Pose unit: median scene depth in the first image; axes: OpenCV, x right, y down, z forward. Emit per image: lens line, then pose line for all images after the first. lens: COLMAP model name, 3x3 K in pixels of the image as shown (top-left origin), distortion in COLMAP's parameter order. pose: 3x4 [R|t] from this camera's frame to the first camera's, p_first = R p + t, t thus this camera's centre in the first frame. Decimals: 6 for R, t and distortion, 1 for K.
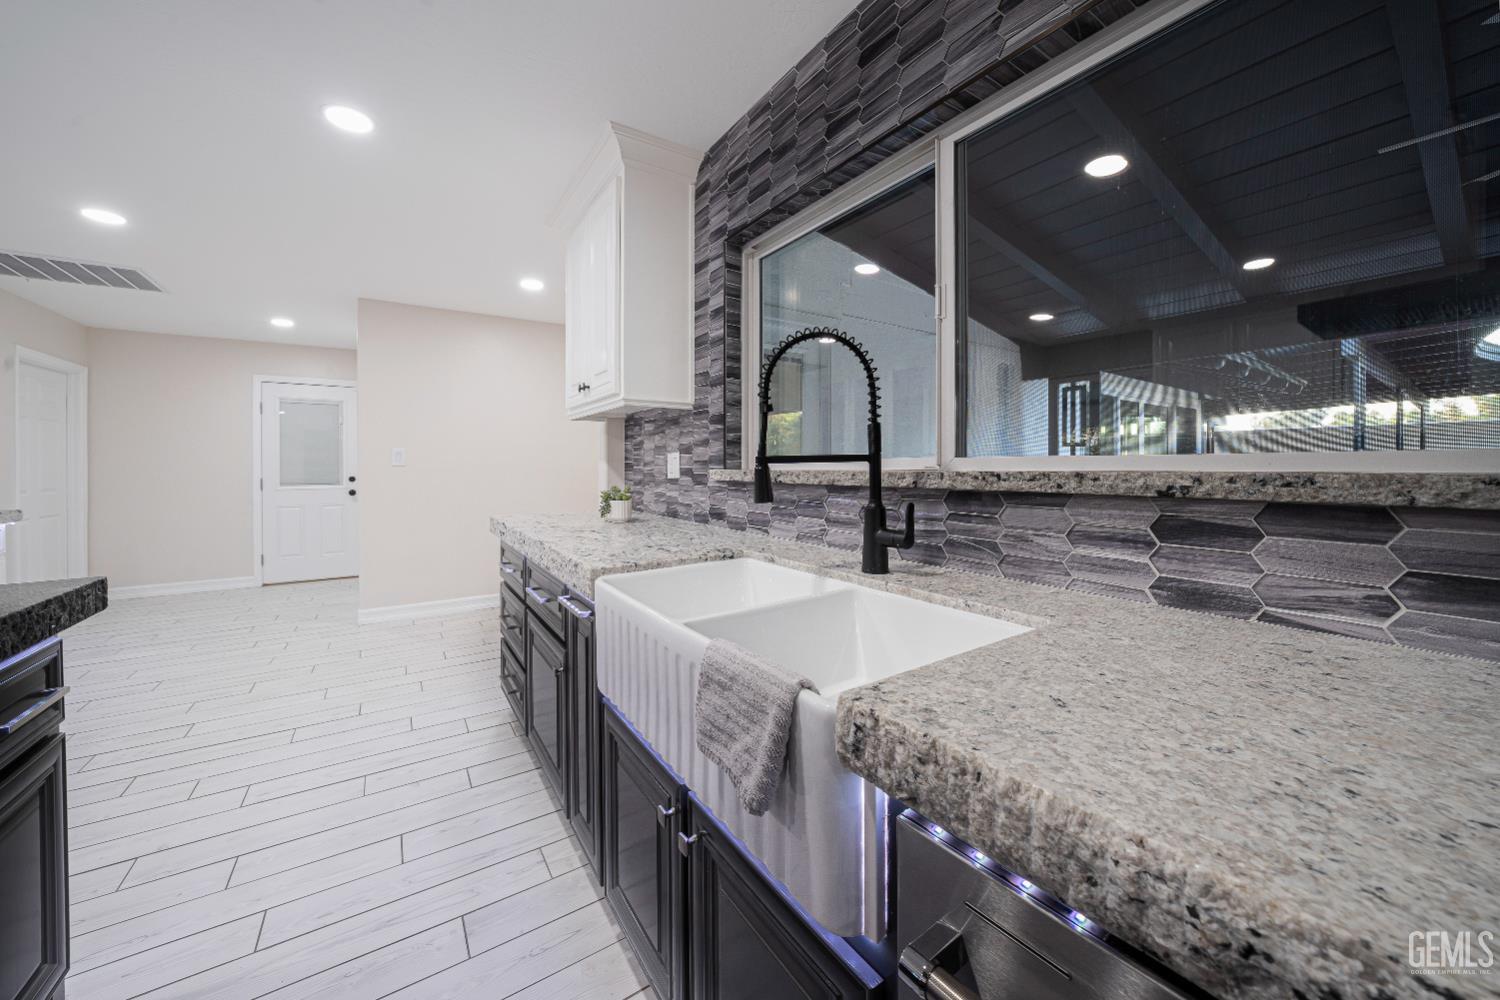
lens RADIAL K [[521.0, 0, 748.1], [0, 521.0, 469.0], [0, 0, 1]] dist [-0.015690, 0.000462]
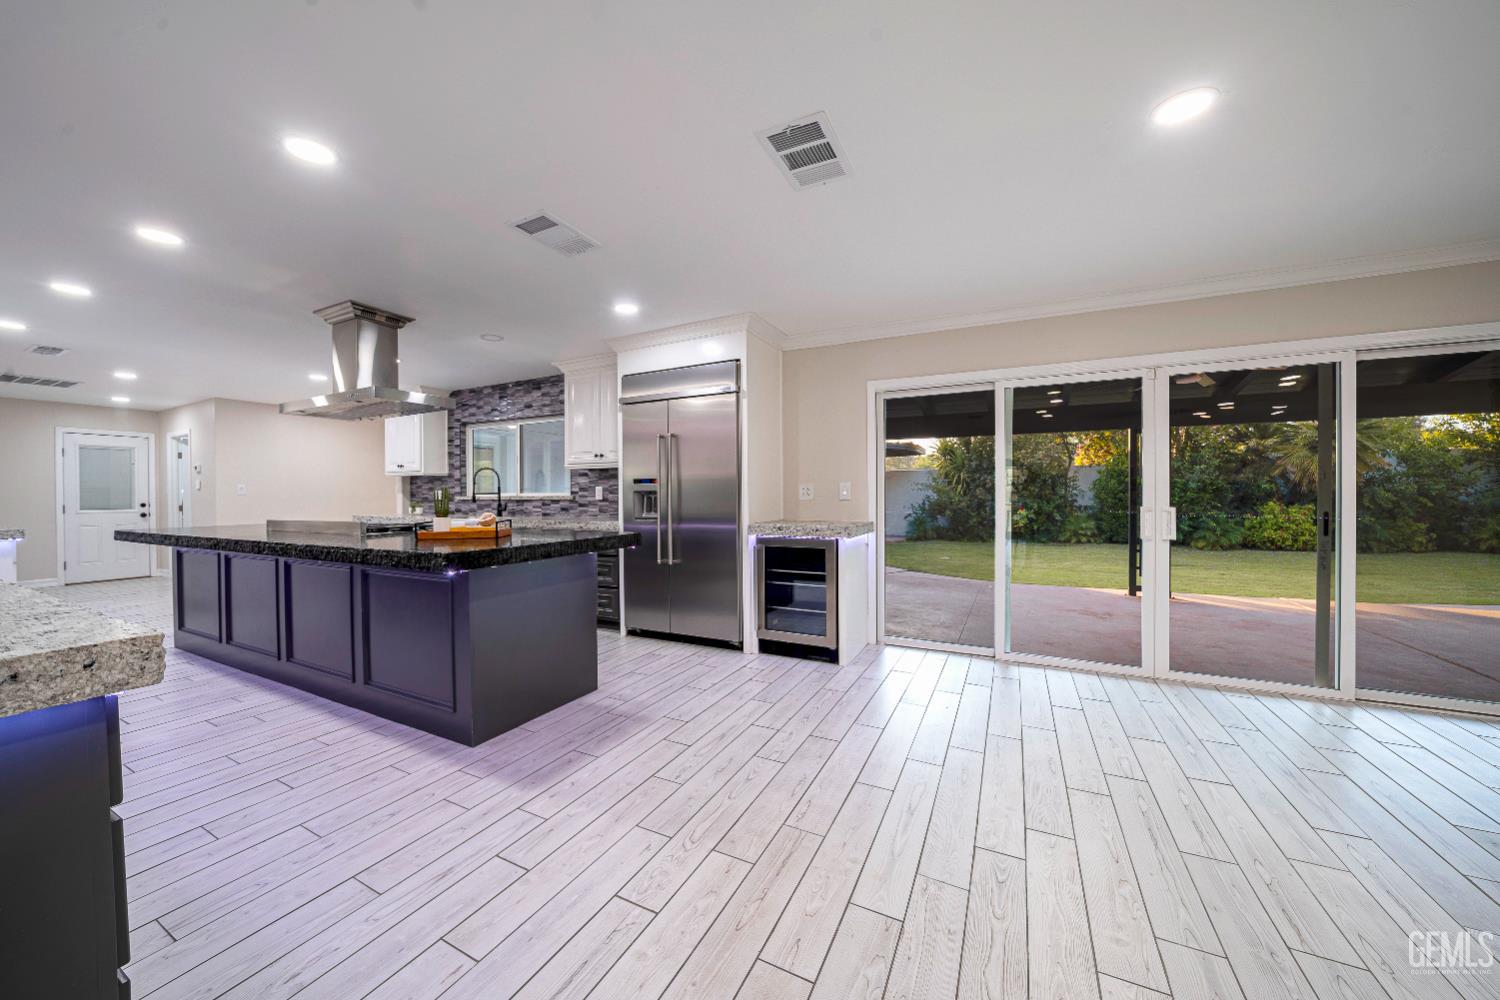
lens RADIAL K [[521.0, 0, 752.4], [0, 521.0, 499.9], [0, 0, 1]] dist [-0.015690, 0.000462]
pose [[0.874665, -0.010671, 0.484610, -0.021418], [0.005413, 0.999910, 0.012249, -0.005785], [-0.484697, -0.008090, 0.874645, -2.556492]]
